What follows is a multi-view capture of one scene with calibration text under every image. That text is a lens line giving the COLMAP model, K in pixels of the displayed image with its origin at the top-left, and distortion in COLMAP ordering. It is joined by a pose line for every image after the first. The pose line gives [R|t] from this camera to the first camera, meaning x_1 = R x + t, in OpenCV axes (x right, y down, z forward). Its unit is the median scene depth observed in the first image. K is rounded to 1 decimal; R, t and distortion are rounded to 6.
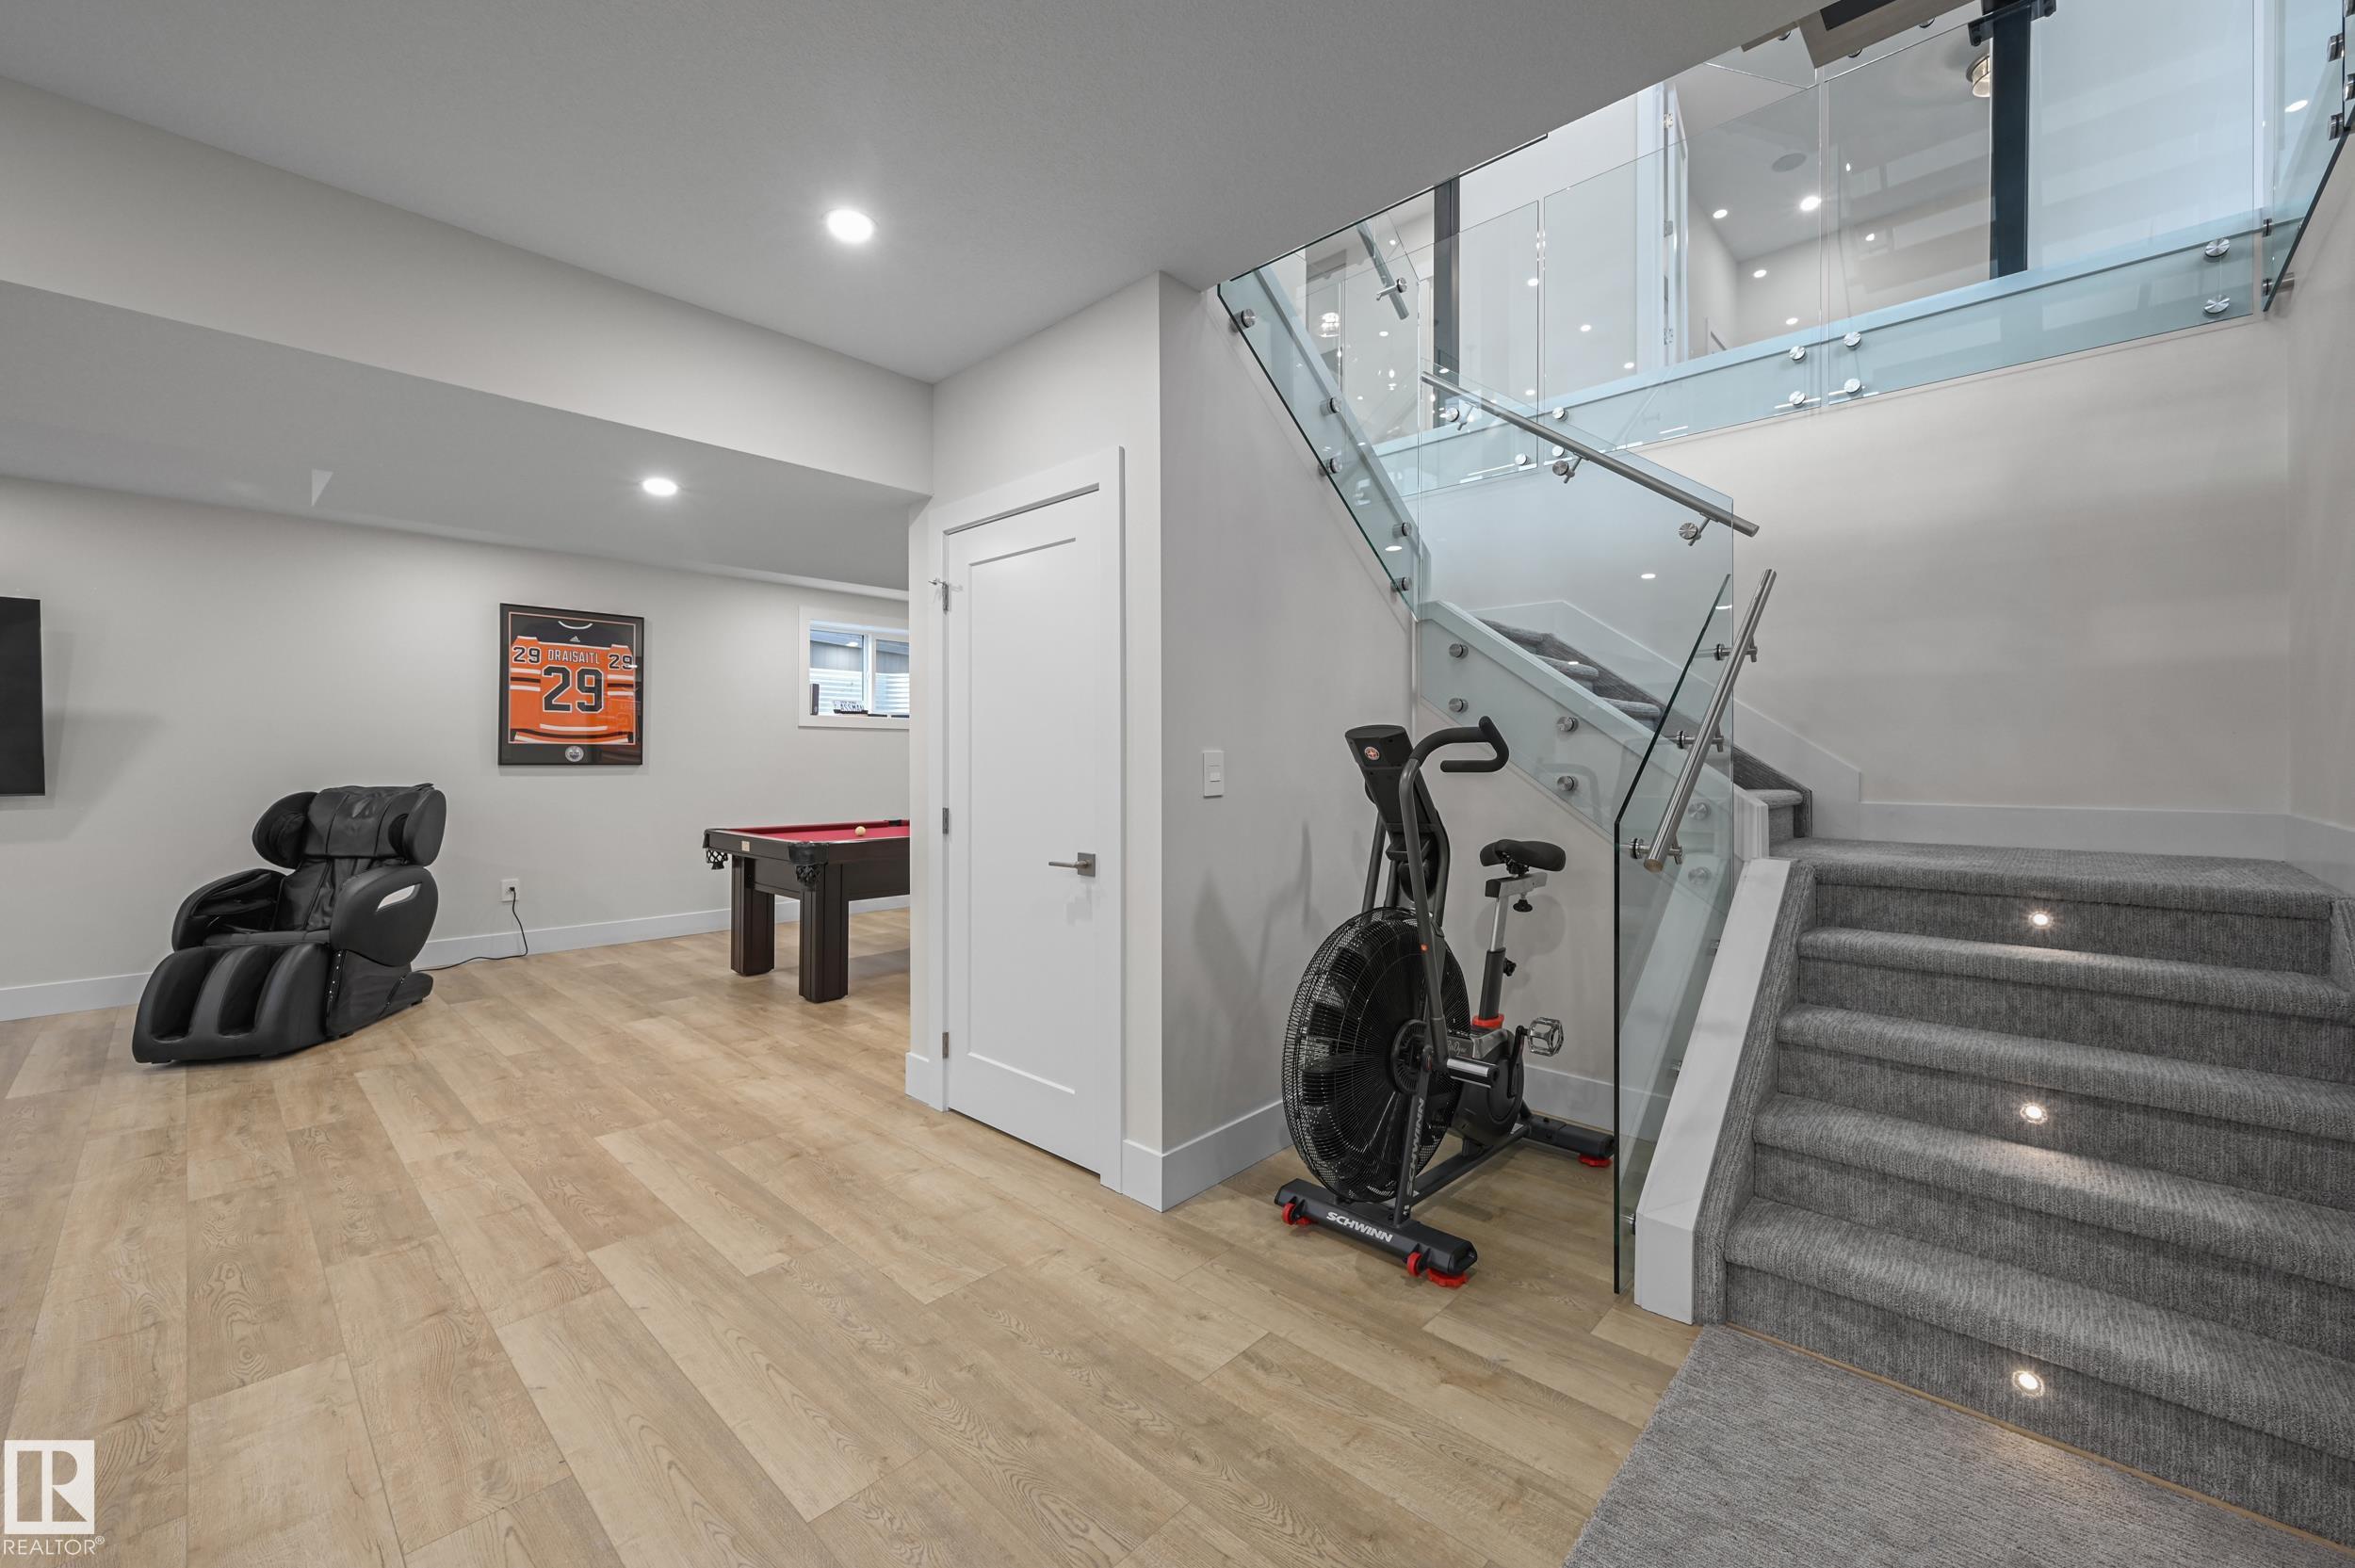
lens RADIAL K [[926.2, 0, 1170.6], [0, 926.2, 765.4], [0, 0, 1]] dist [-0.001138, 0.000021]
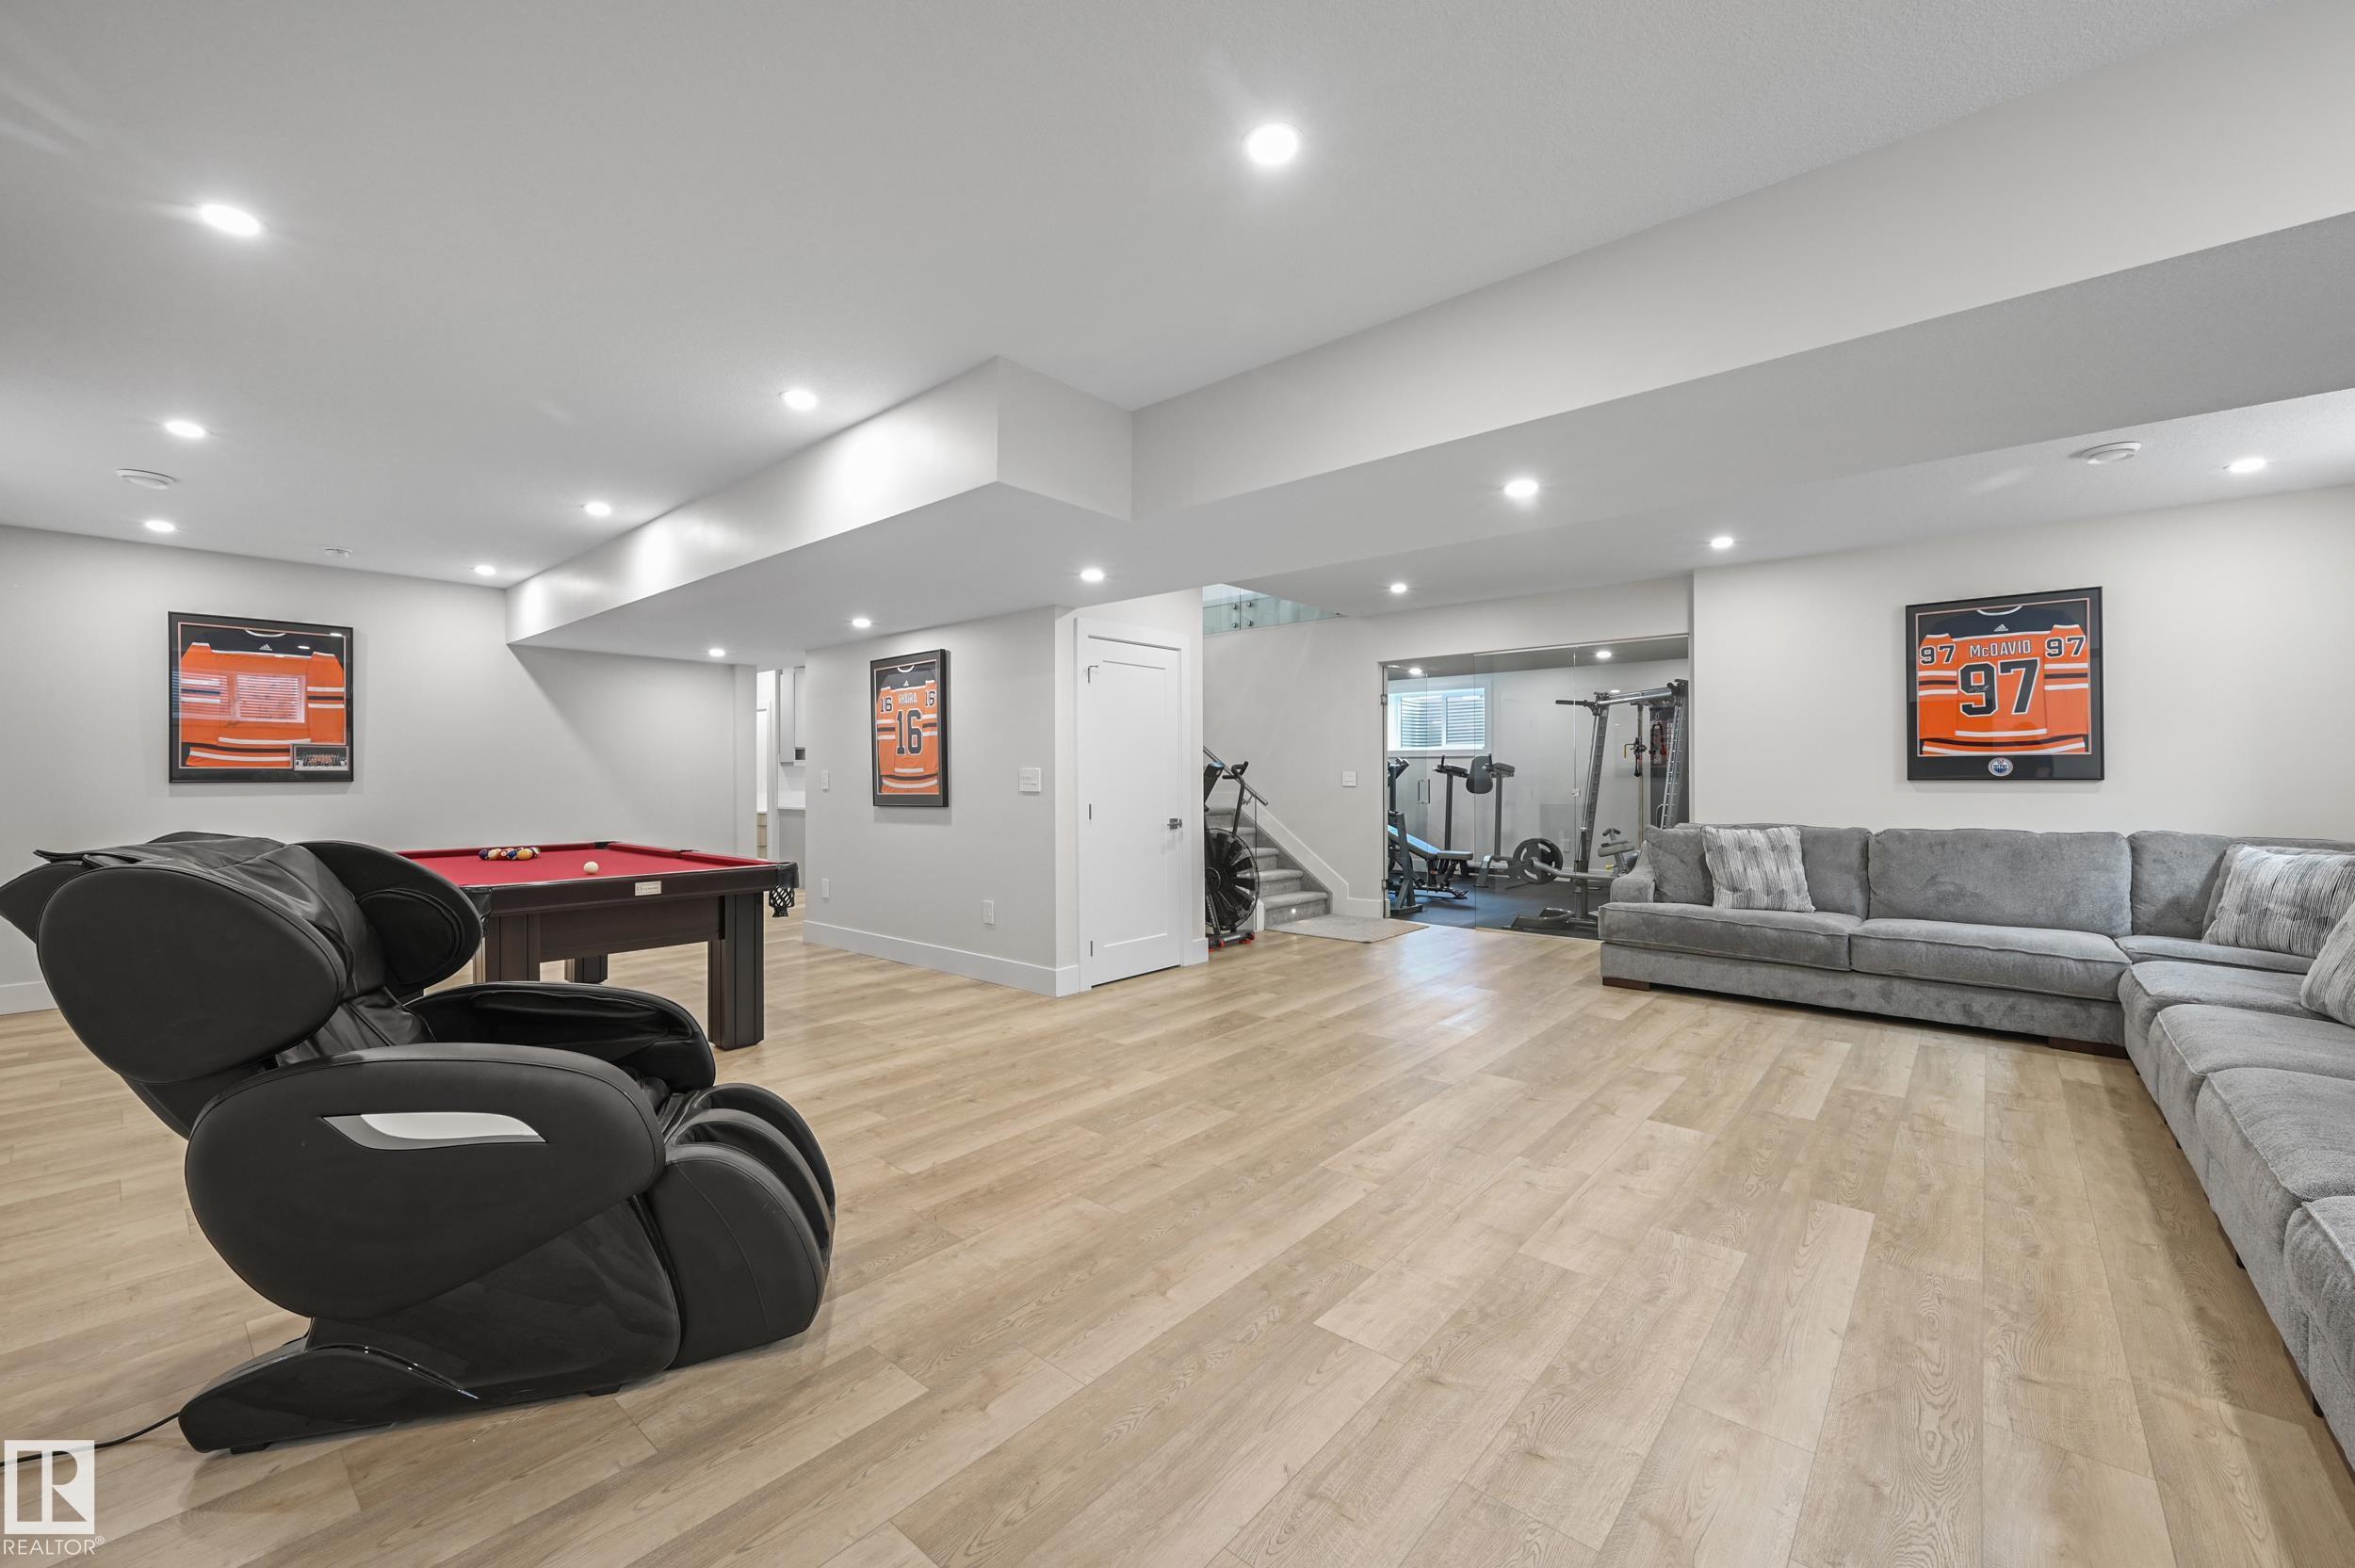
lens RADIAL K [[926.2, 0, 1177.1], [0, 926.2, 782.7], [0, 0, 1]] dist [-0.001138, 0.000021]
pose [[-0.042964, -0.003828, 0.999069, -2.046181], [0.005877, 0.999974, 0.004084, 0.003730], [-0.999059, 0.006047, -0.042941, 0.994540]]
